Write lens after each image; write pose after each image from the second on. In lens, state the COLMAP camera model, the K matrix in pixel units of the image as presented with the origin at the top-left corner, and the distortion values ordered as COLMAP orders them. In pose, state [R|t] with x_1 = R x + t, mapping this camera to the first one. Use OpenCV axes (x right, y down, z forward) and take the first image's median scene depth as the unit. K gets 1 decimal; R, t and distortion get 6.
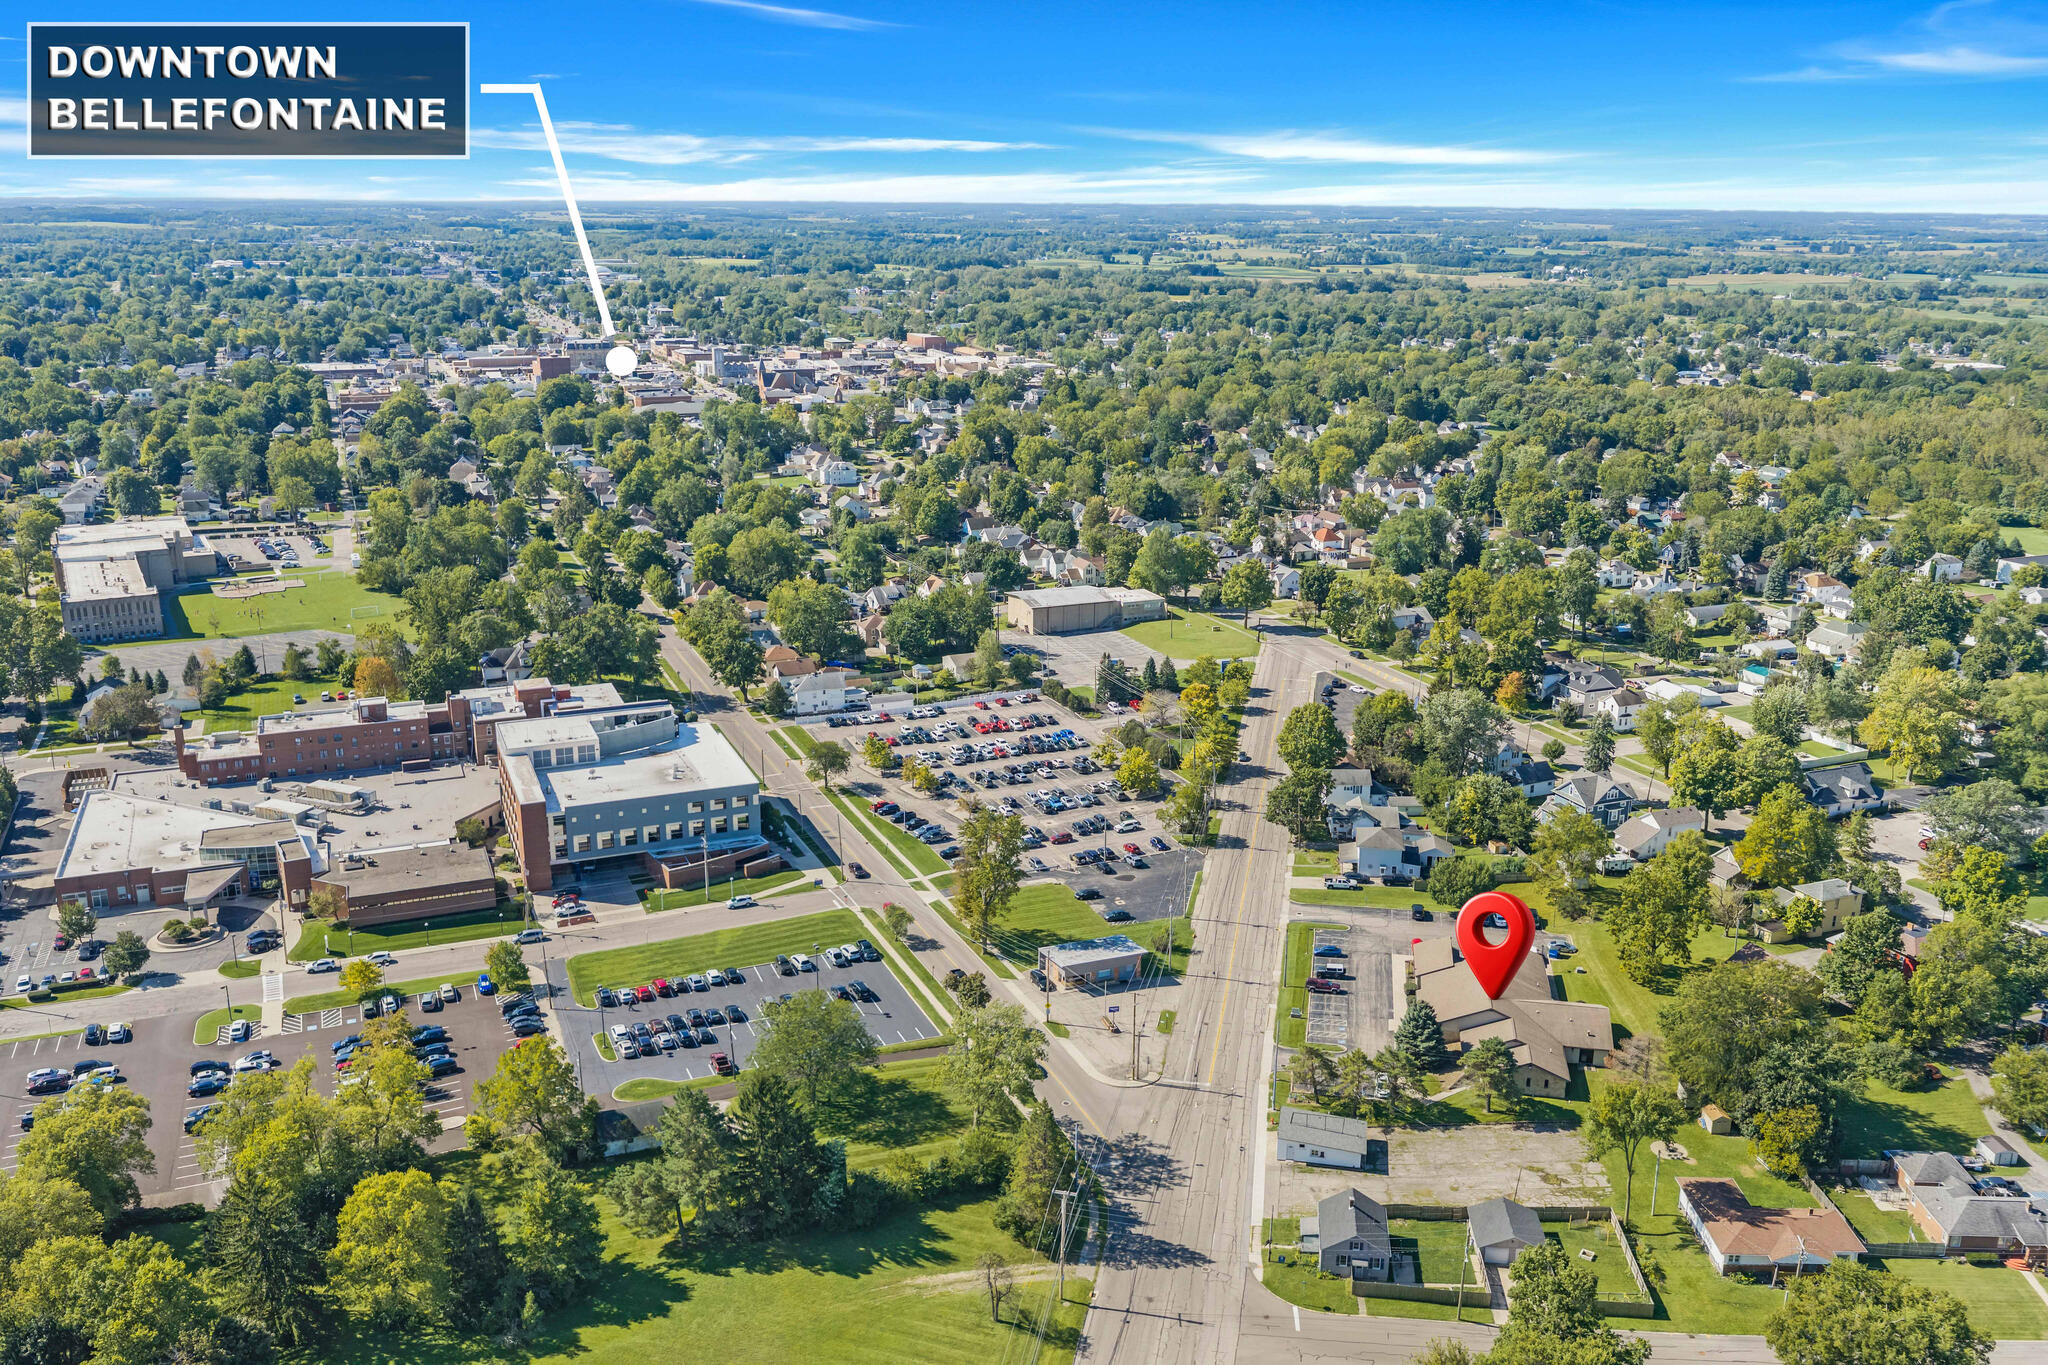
lens RADIAL K [[1712.0, 0, 1021.0], [0, 1712.0, 684.4], [0, 0, 1]] dist [0.017176, -0.033084]
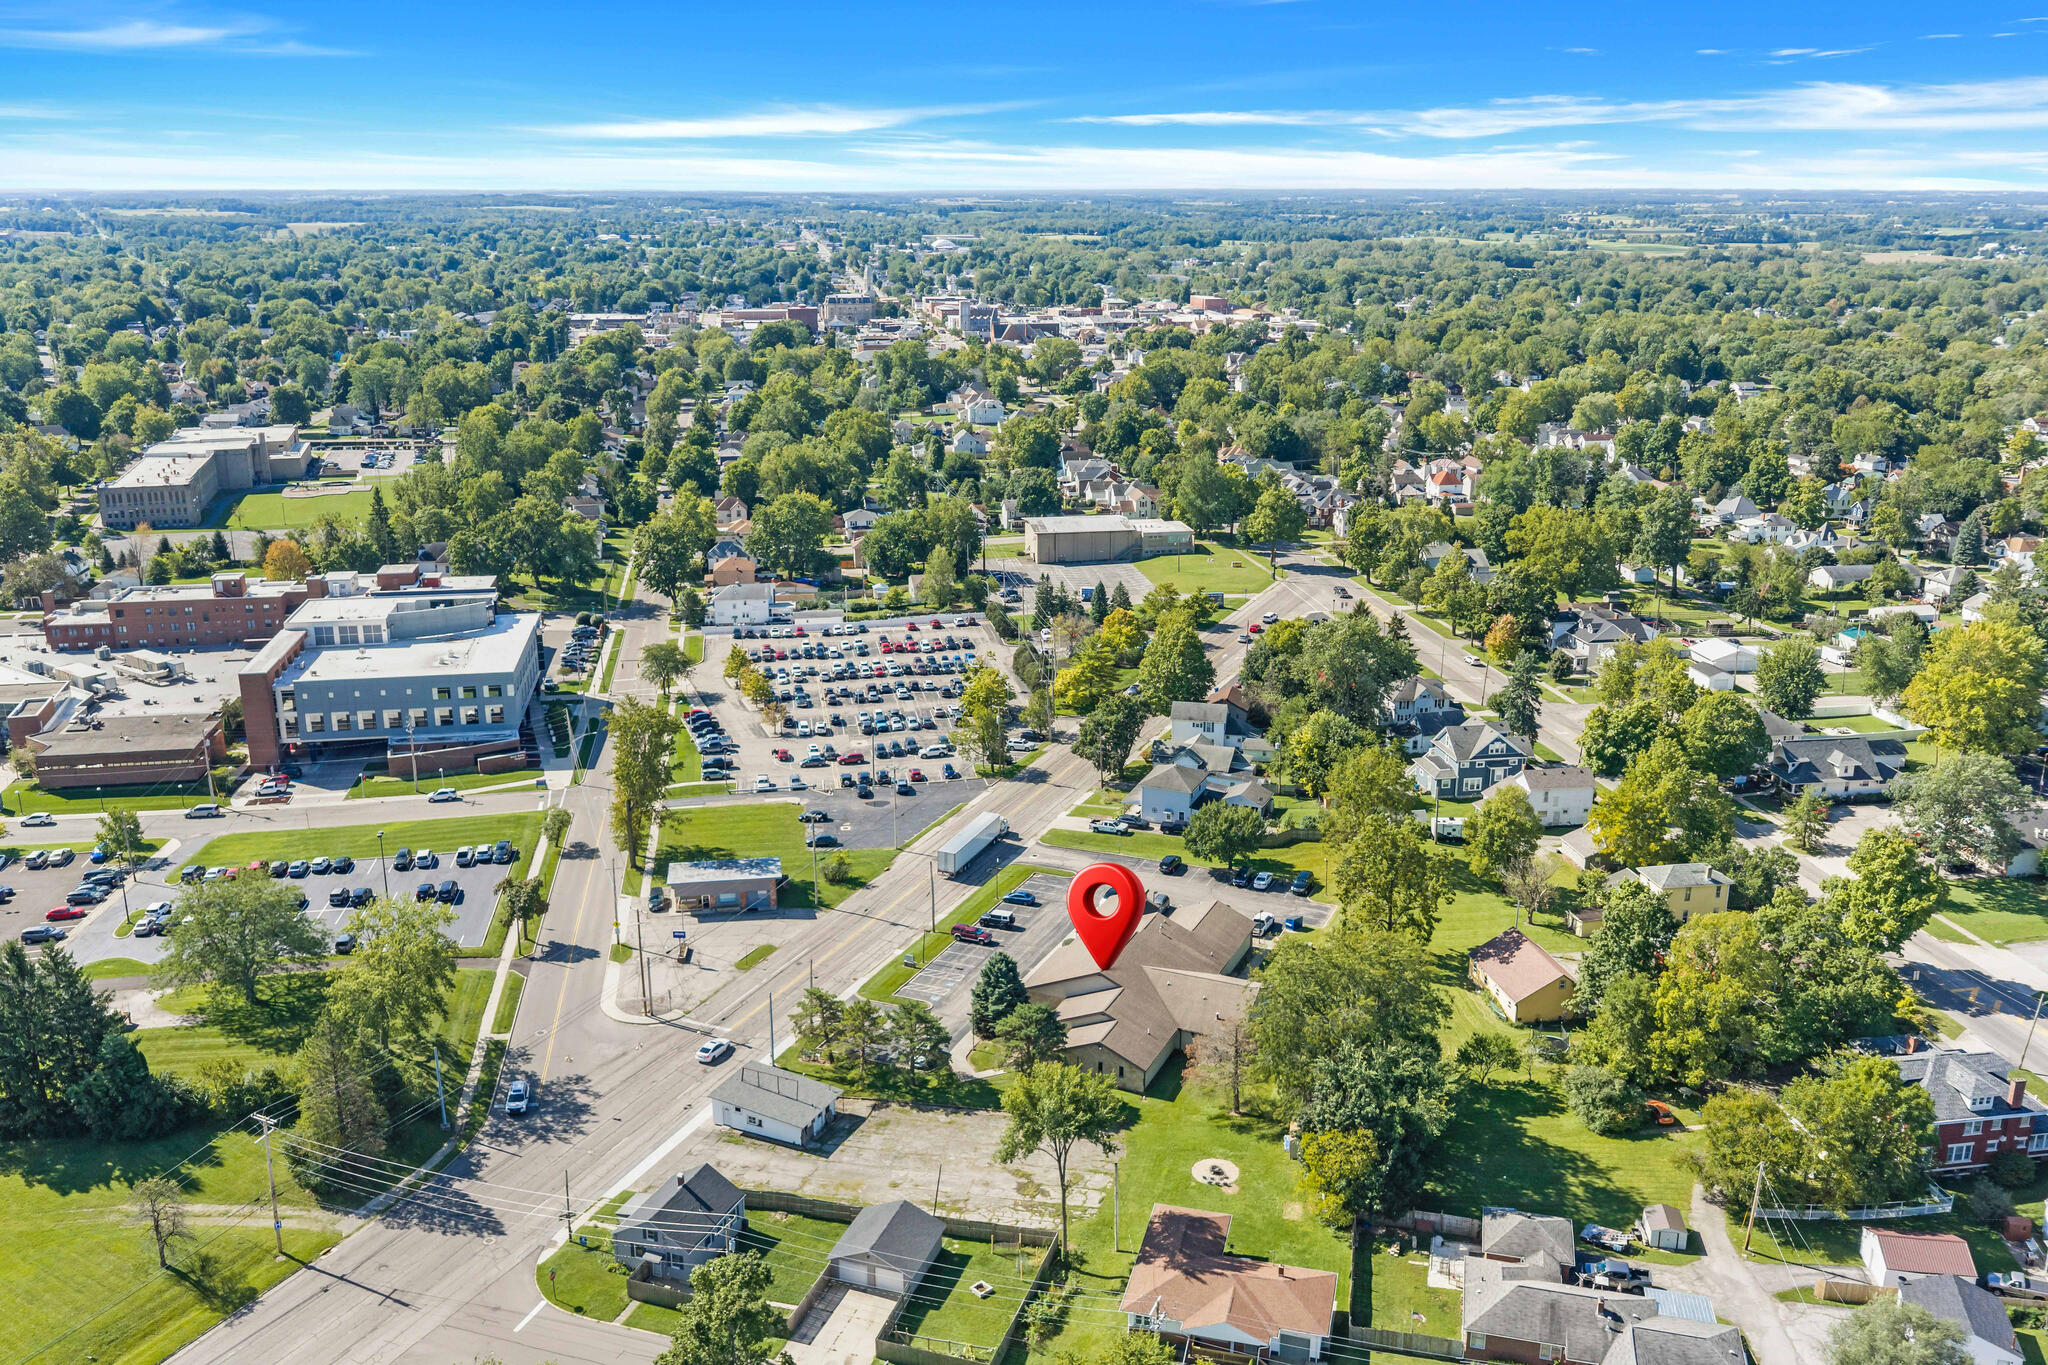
lens RADIAL K [[1712.0, 0, 1023.7], [0, 1712.0, 682.4], [0, 0, 1]] dist [0.017176, -0.033084]
pose [[0.973595, 0.057708, -0.220867, 0.290248], [-0.056954, 0.998329, 0.009787, 0.036400], [0.221063, 0.003051, 0.975255, 0.163563]]
